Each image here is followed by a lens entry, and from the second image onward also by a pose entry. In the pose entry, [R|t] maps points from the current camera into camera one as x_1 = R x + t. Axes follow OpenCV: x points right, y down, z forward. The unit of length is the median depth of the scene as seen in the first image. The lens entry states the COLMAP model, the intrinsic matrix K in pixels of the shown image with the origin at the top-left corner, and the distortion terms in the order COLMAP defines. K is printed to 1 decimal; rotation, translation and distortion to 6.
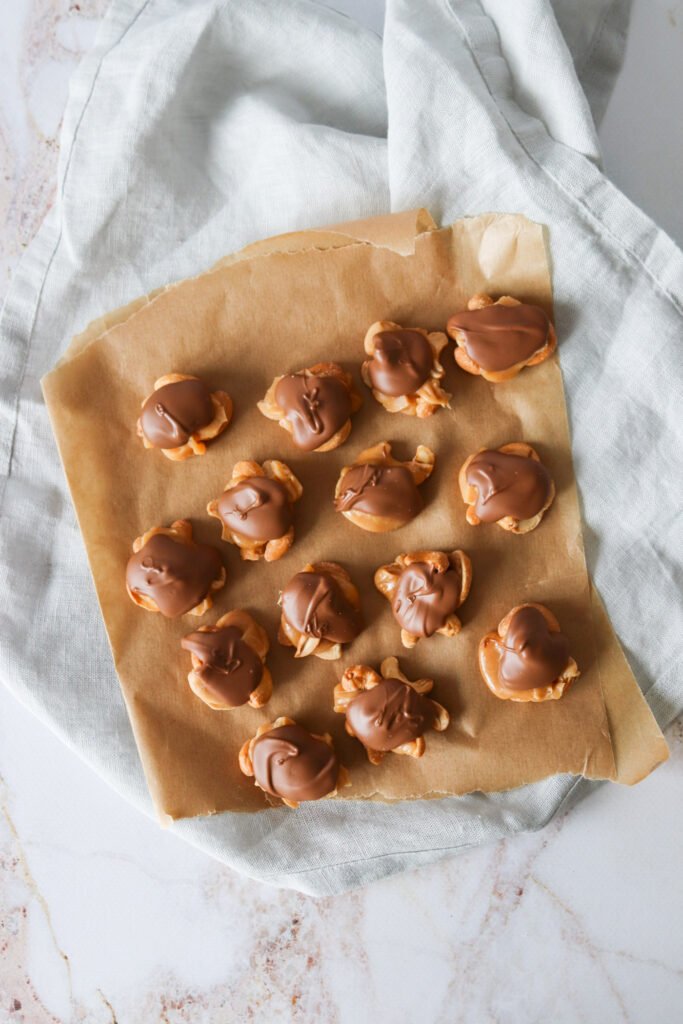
lens RADIAL K [[1400.3, 0, 340.5], [0, 1400.3, 512.4], [0, 0, 1]] dist [-0.031699, 0.000000]
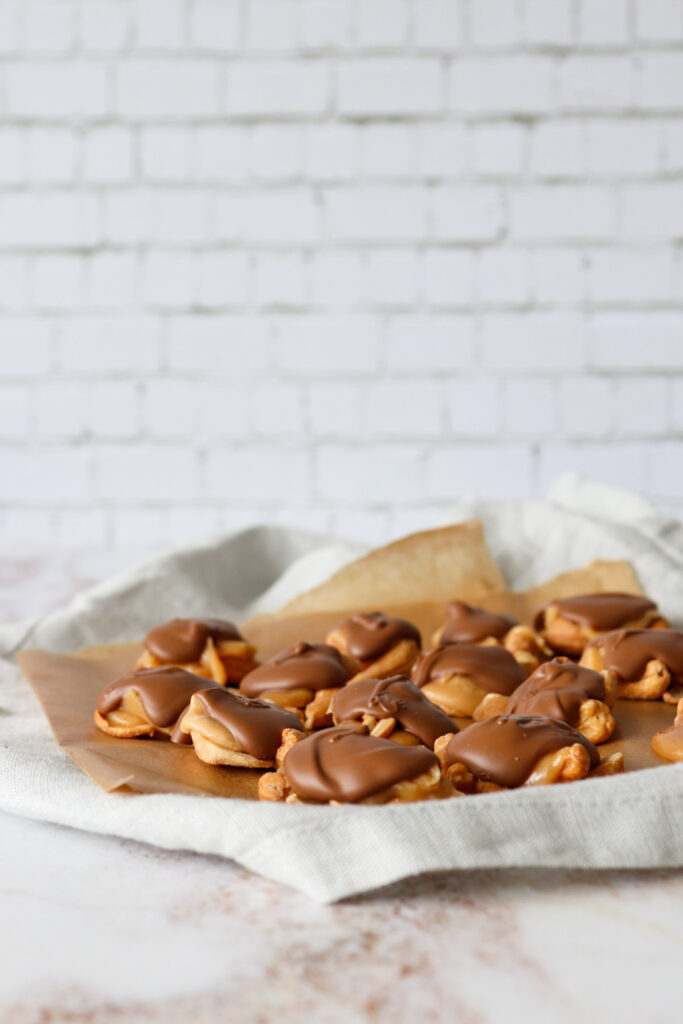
lens RADIAL K [[1665.7, 0, 339.5], [0, 1665.7, 511.5], [0, 0, 1]] dist [-0.028732, 0.000000]
pose [[0.999779, 0.015428, 0.014265, -0.052291], [0.011856, 0.146283, -0.989172, 0.815559], [-0.017348, 0.989122, 0.146068, 0.799452]]
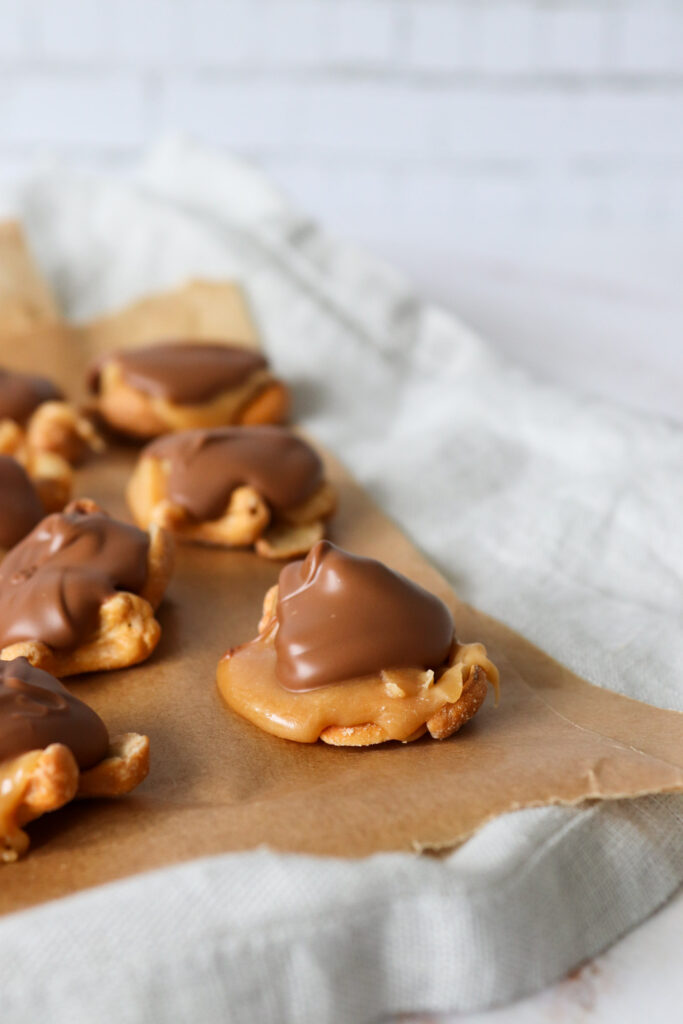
lens RADIAL K [[1665.7, 0, 345.5], [0, 1665.7, 517.4], [0, 0, 1]] dist [-0.028732, 0.000000]
pose [[0.978172, 0.001935, 0.207786, 0.040977], [0.191940, 0.374694, -0.907063, 0.487529], [-0.079611, 0.927146, 0.366144, 0.806038]]
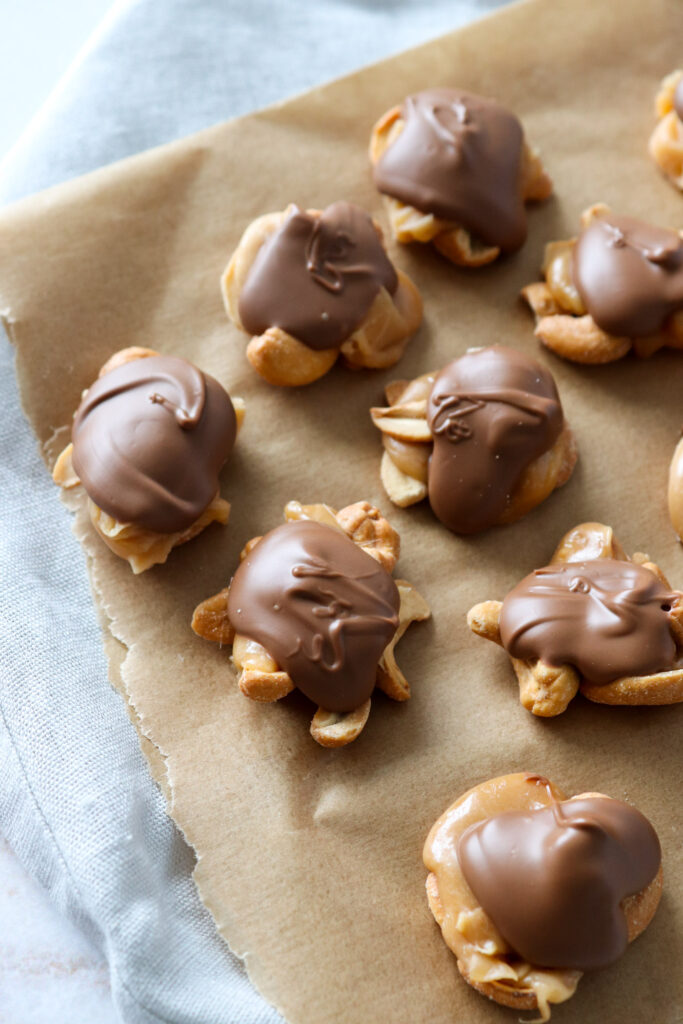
lens RADIAL K [[1665.7, 0, 343.7], [0, 1665.7, 511.9], [0, 0, 1]] dist [-0.028732, 0.000000]
pose [[0.287571, 0.881245, -0.375114, 0.205536], [-0.954480, 0.231310, -0.188315, 0.226622], [-0.079184, 0.412193, 0.907649, 0.512323]]
